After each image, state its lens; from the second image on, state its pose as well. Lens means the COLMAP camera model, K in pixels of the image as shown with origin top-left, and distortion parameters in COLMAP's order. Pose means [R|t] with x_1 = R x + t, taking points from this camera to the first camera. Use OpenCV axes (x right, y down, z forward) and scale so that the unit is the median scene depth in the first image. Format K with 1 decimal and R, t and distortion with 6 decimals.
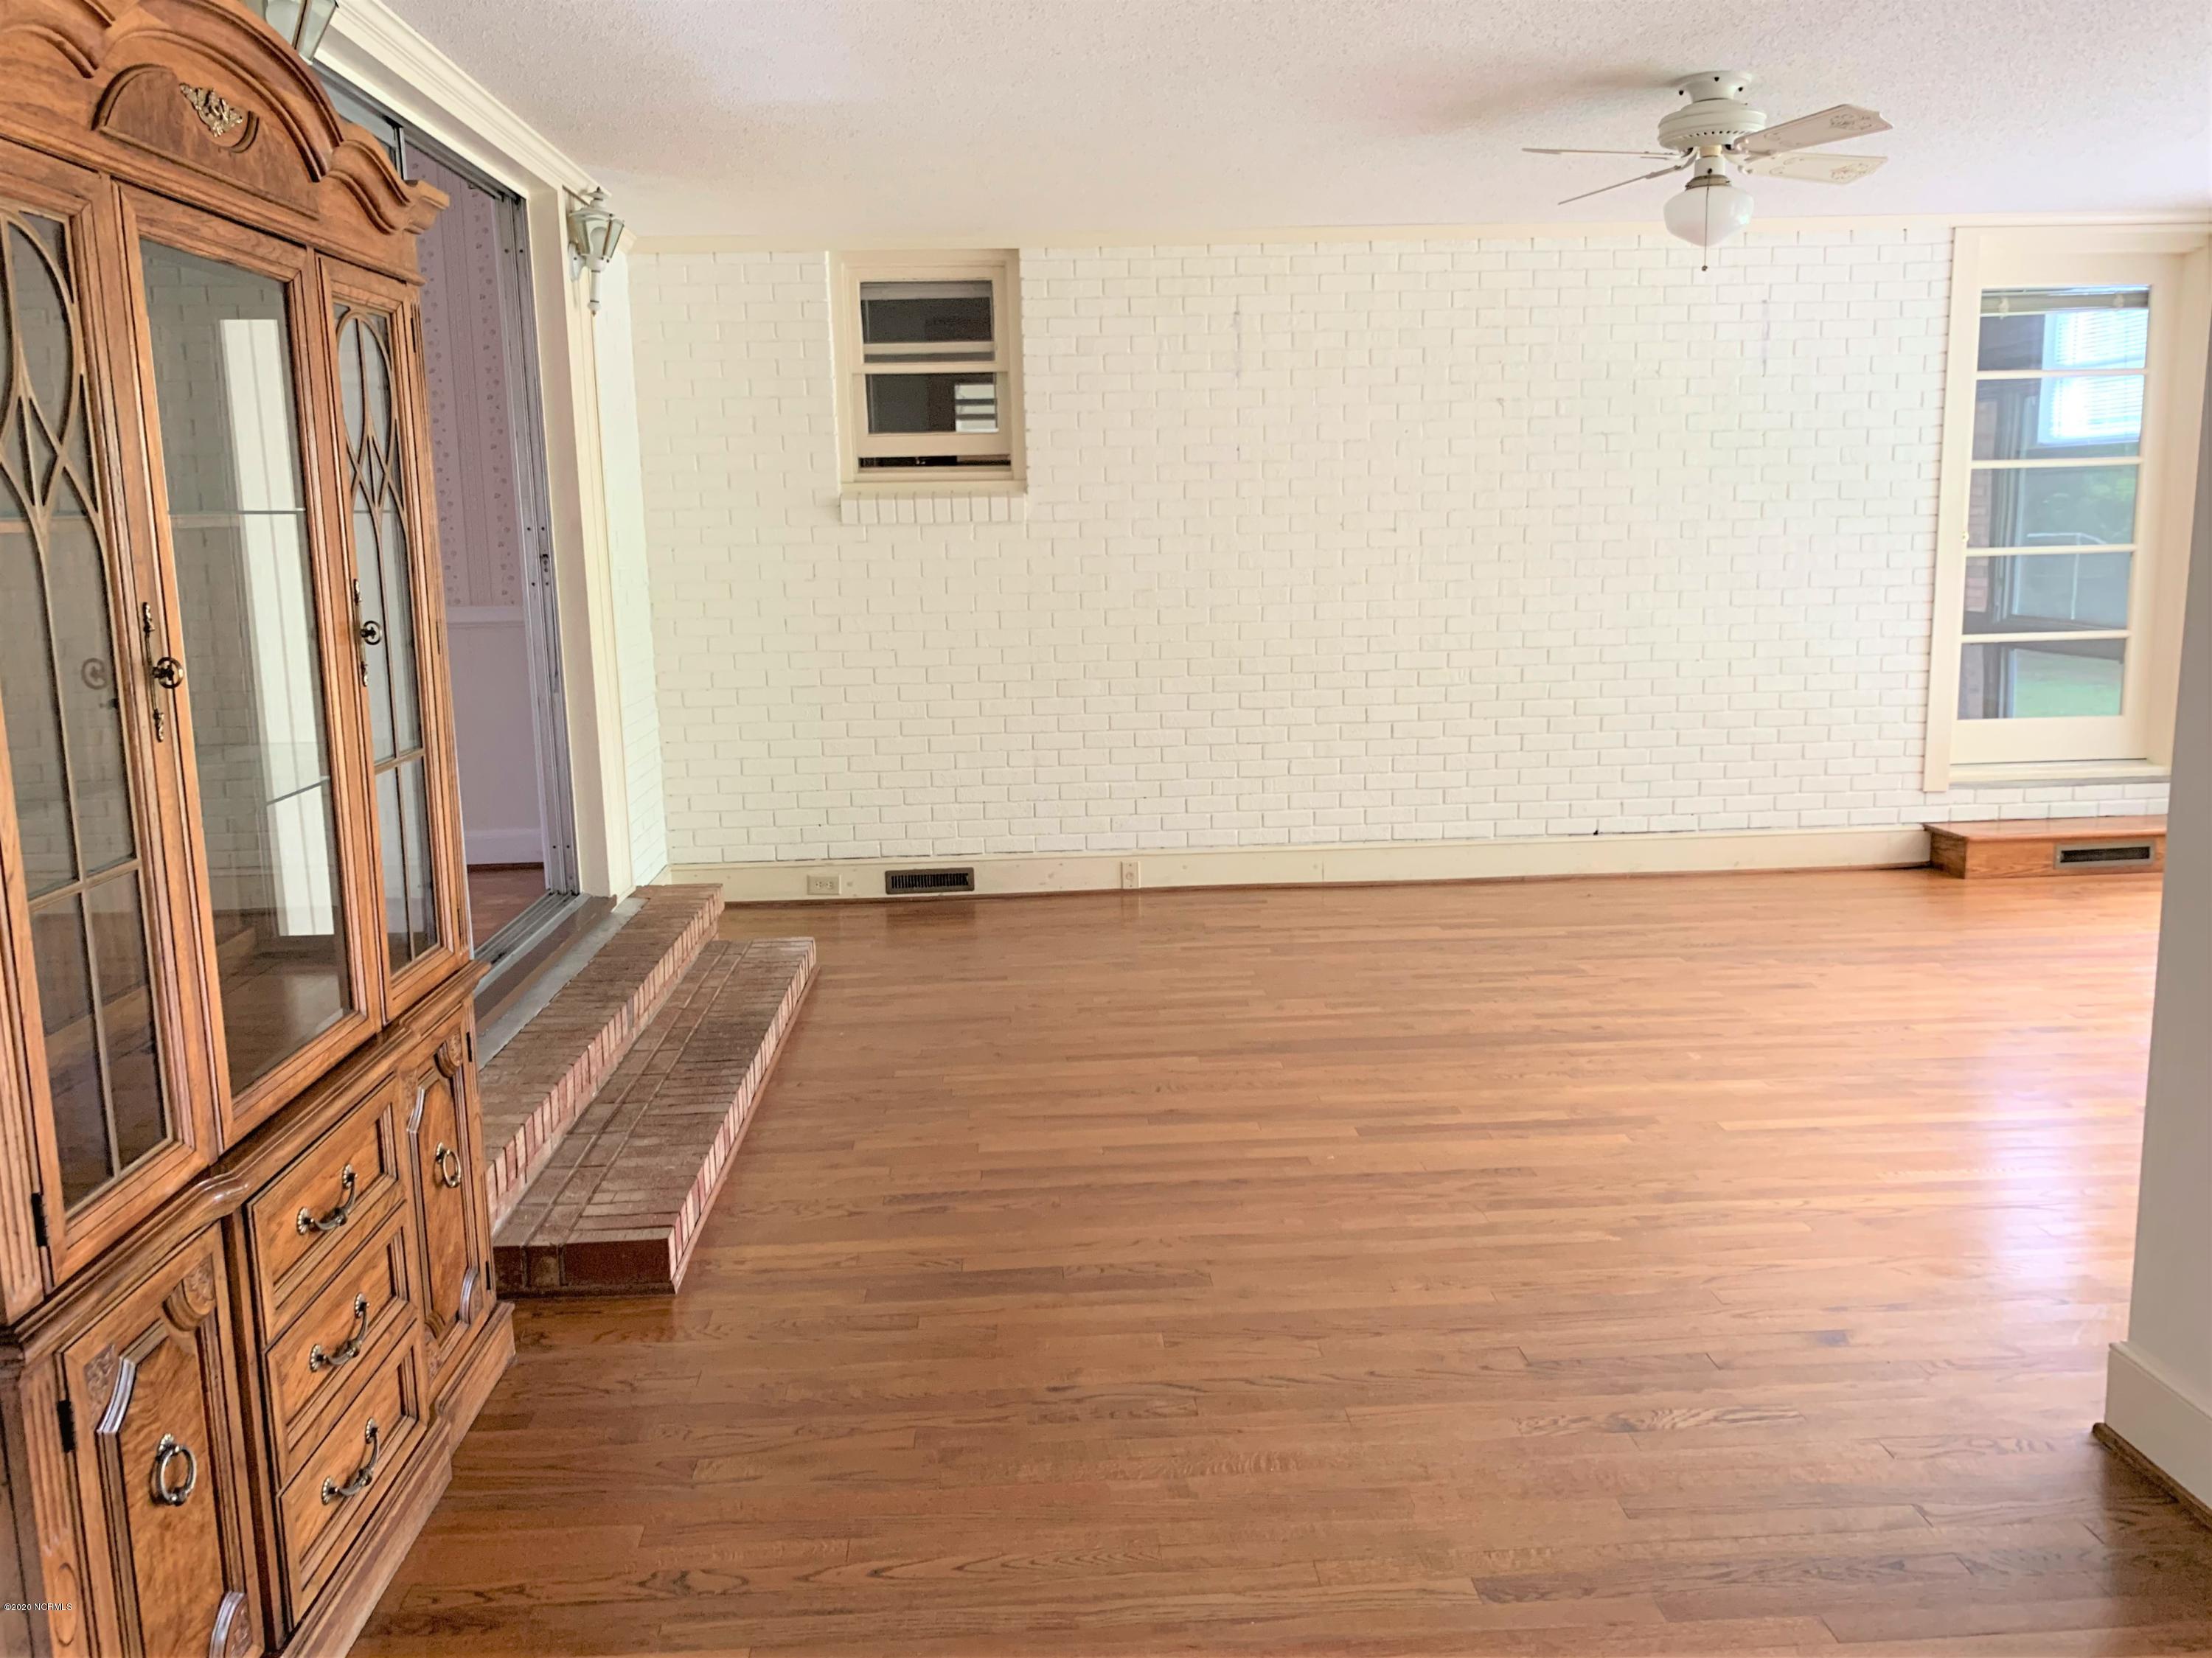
lens RADIAL K [[1701.8, 0, 1119.7], [0, 1701.8, 823.0], [0, 0, 1]] dist [0.066289, -0.069222]
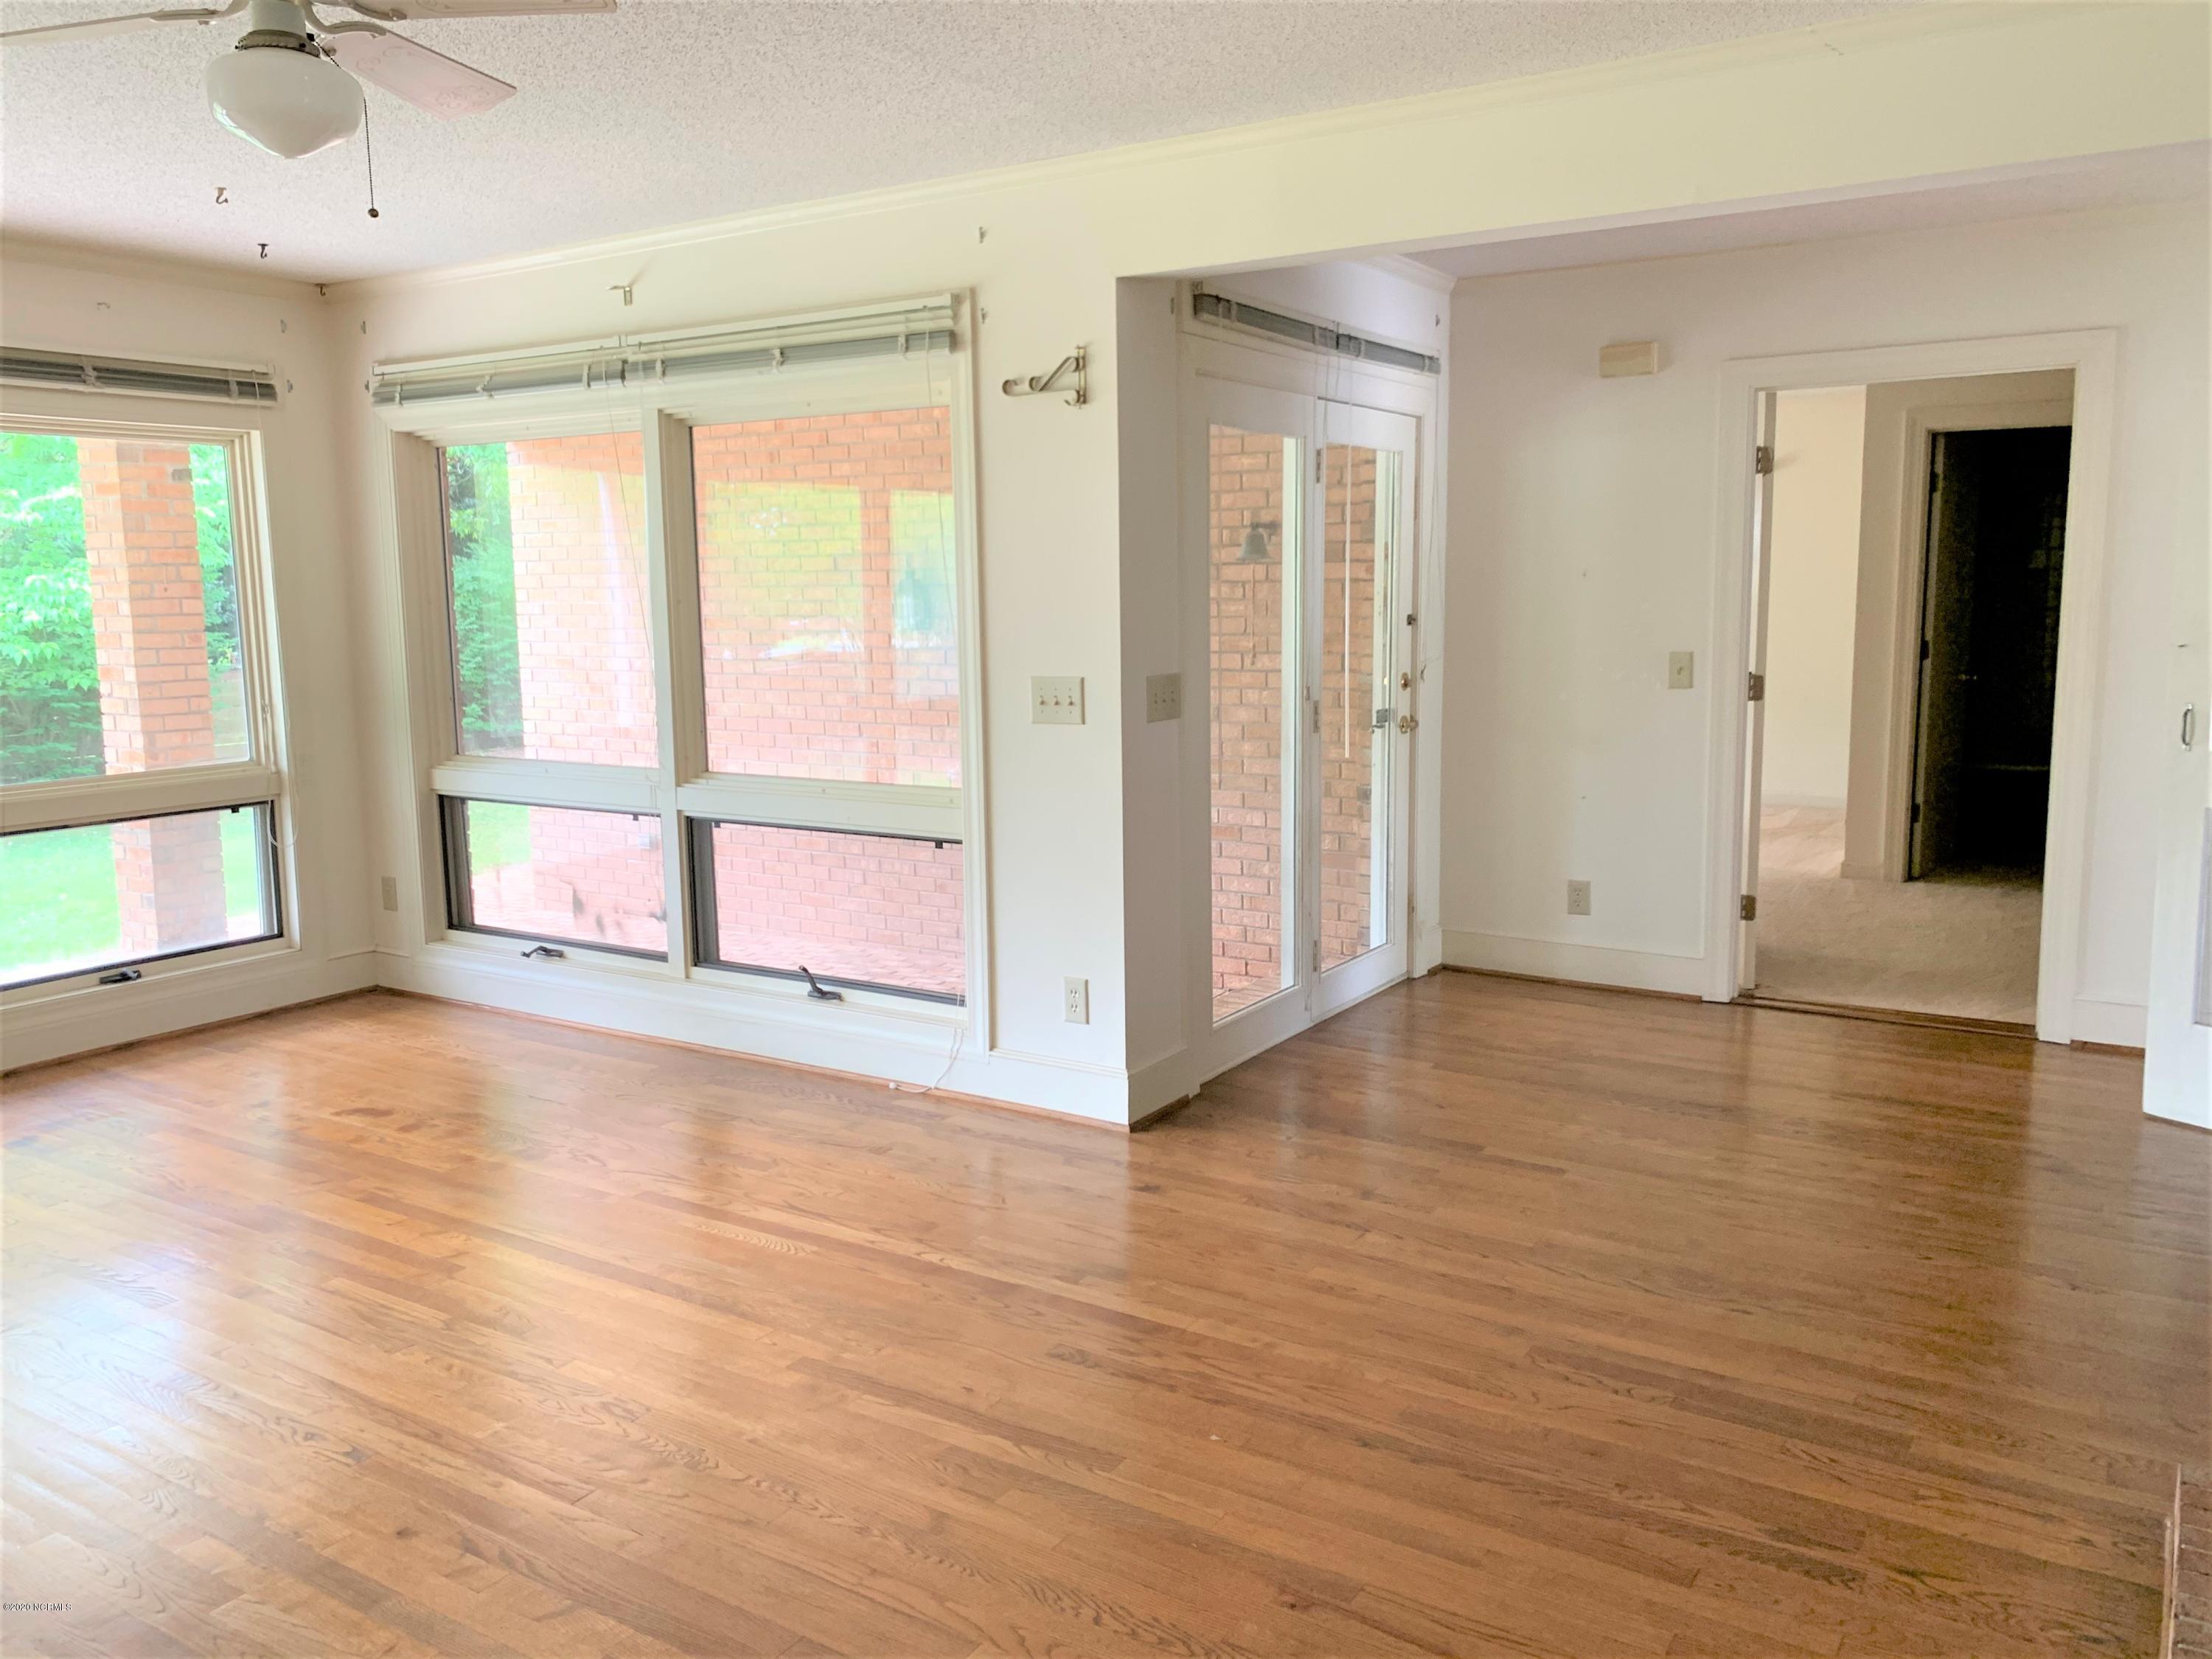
lens RADIAL K [[1701.9, 0, 1103.4], [0, 1701.9, 803.2], [0, 0, 1]] dist [0.066289, -0.069222]
pose [[-0.805925, -0.050795, 0.589835, -0.282288], [0.127138, 0.958217, 0.256234, -0.285577], [-0.578205, 0.281496, -0.765793, 1.605072]]
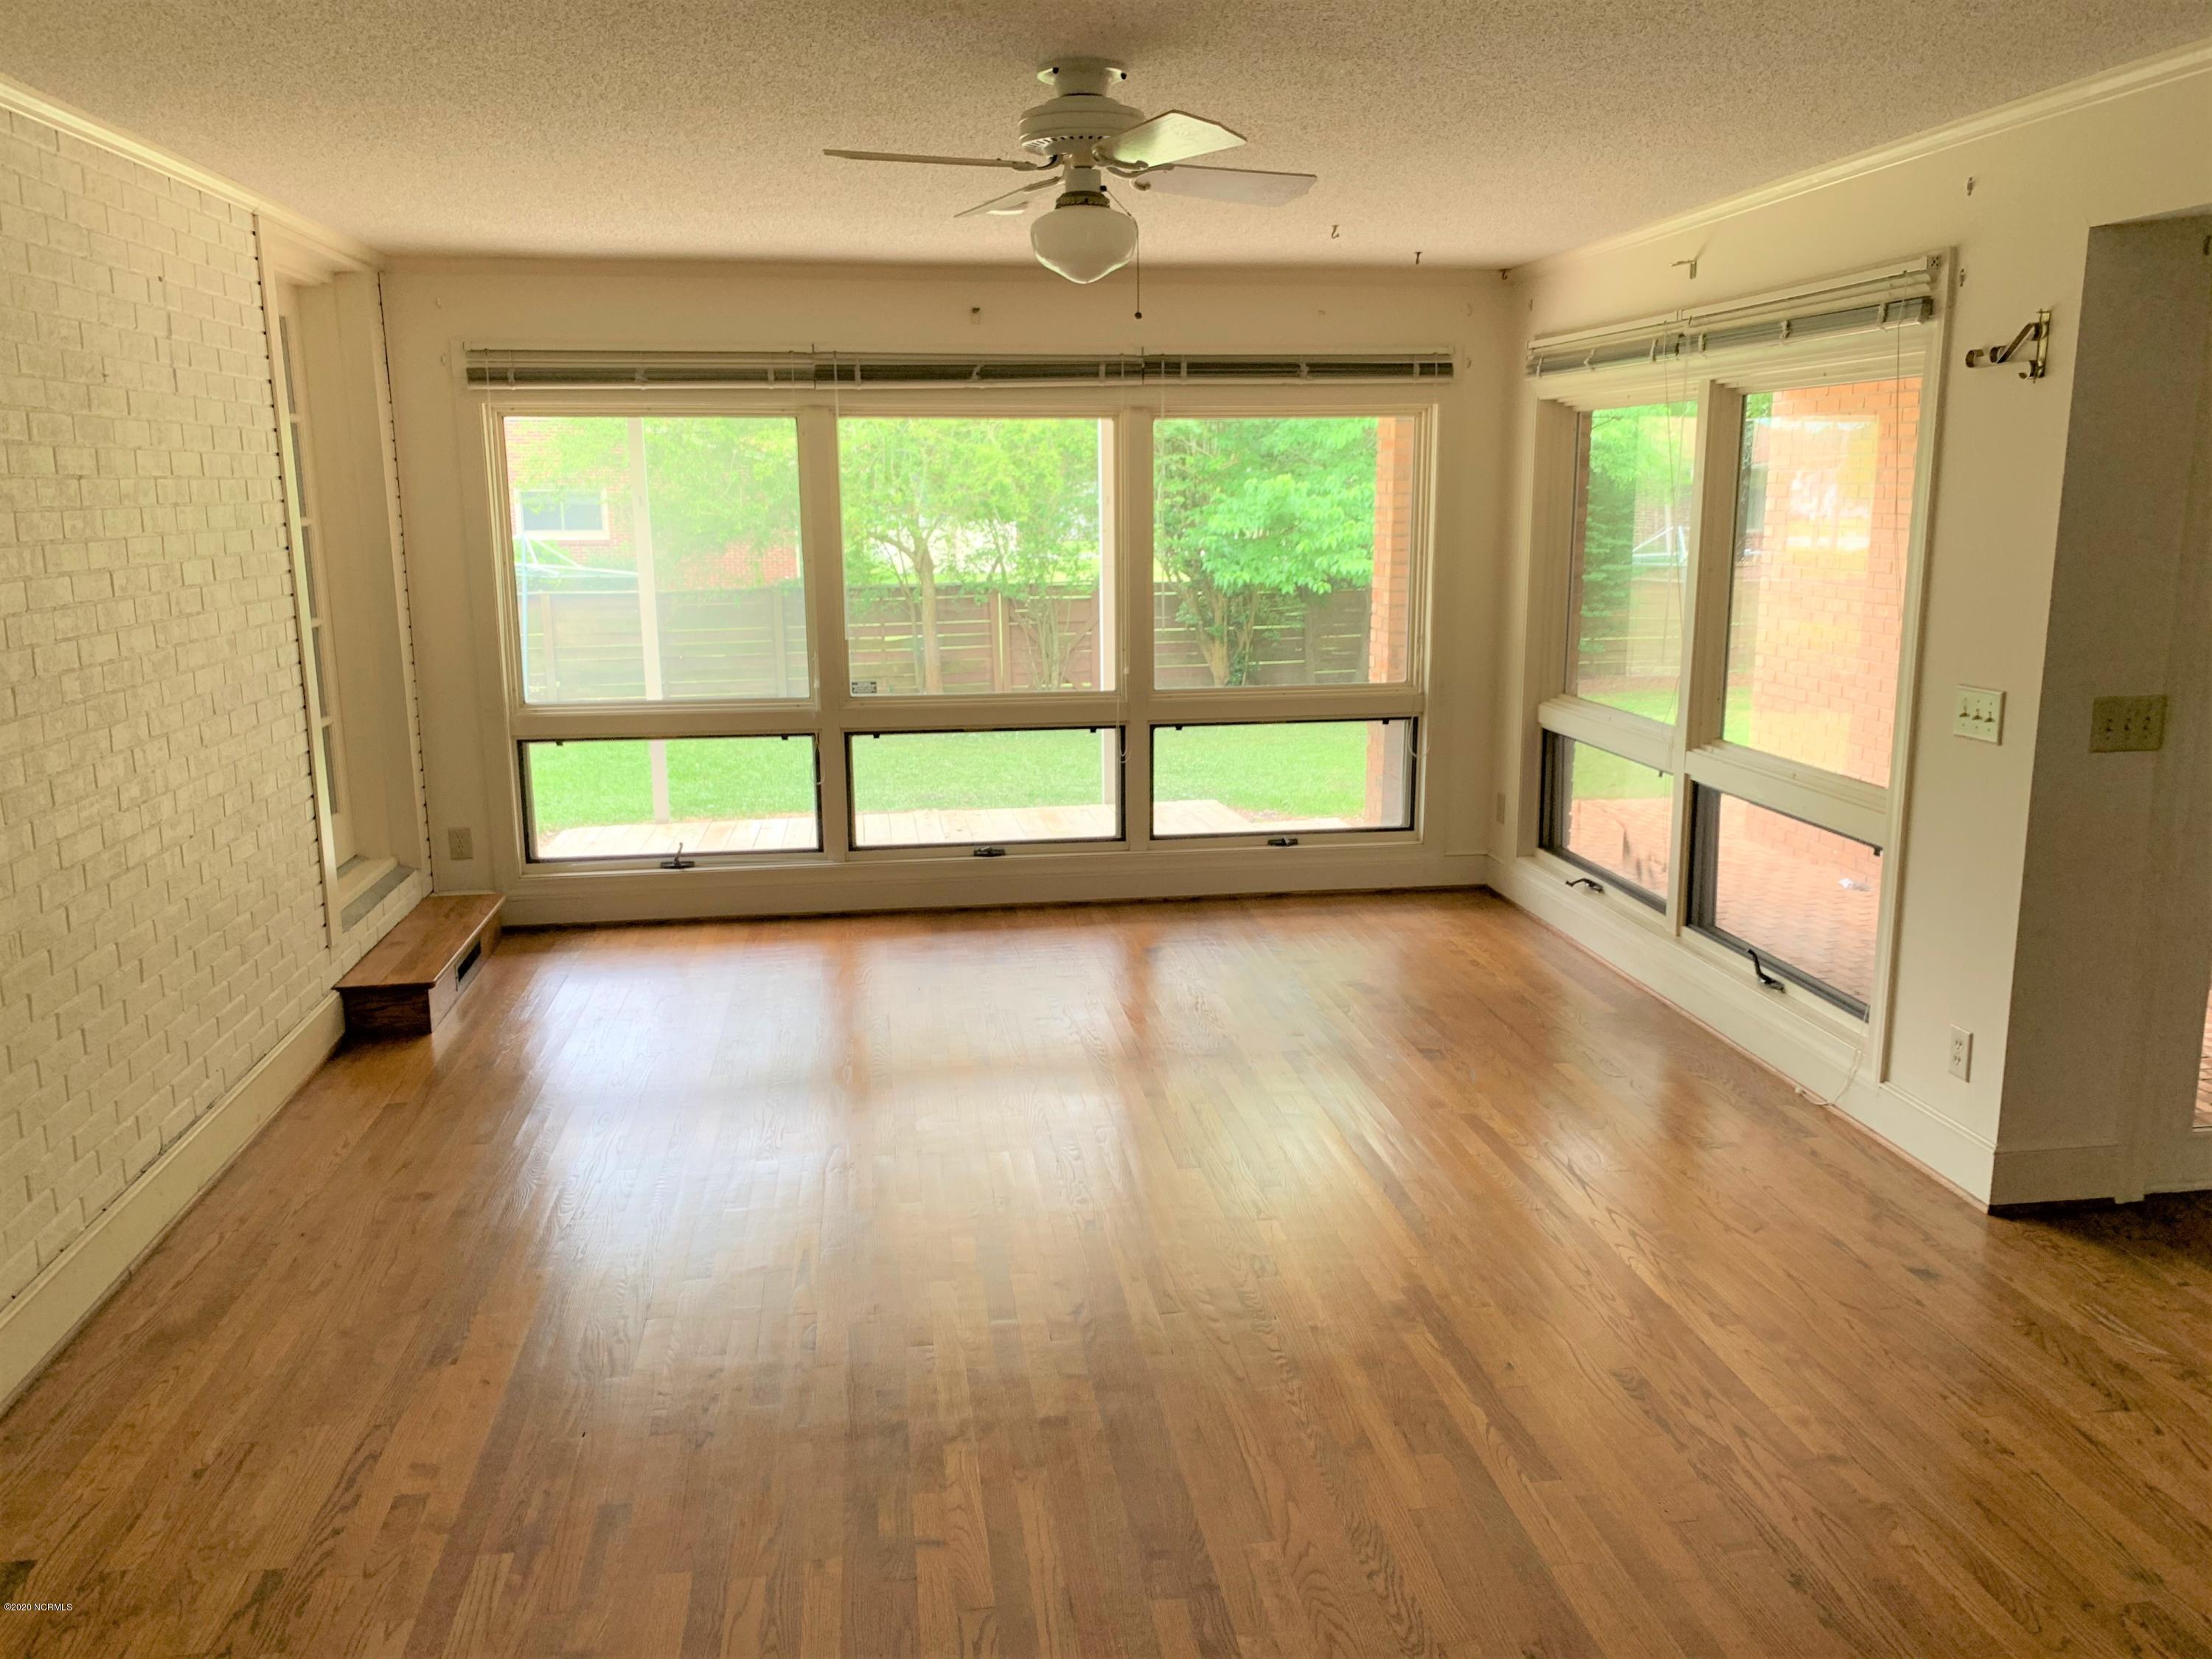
lens RADIAL K [[1701.9, 0, 1104.0], [0, 1701.9, 809.8], [0, 0, 1]] dist [0.066289, -0.069222]
pose [[-0.081807, -0.174645, 0.981227, -0.565720], [0.179181, 0.965908, 0.186857, -0.292968], [-0.980409, 0.191104, -0.047725, 1.275665]]
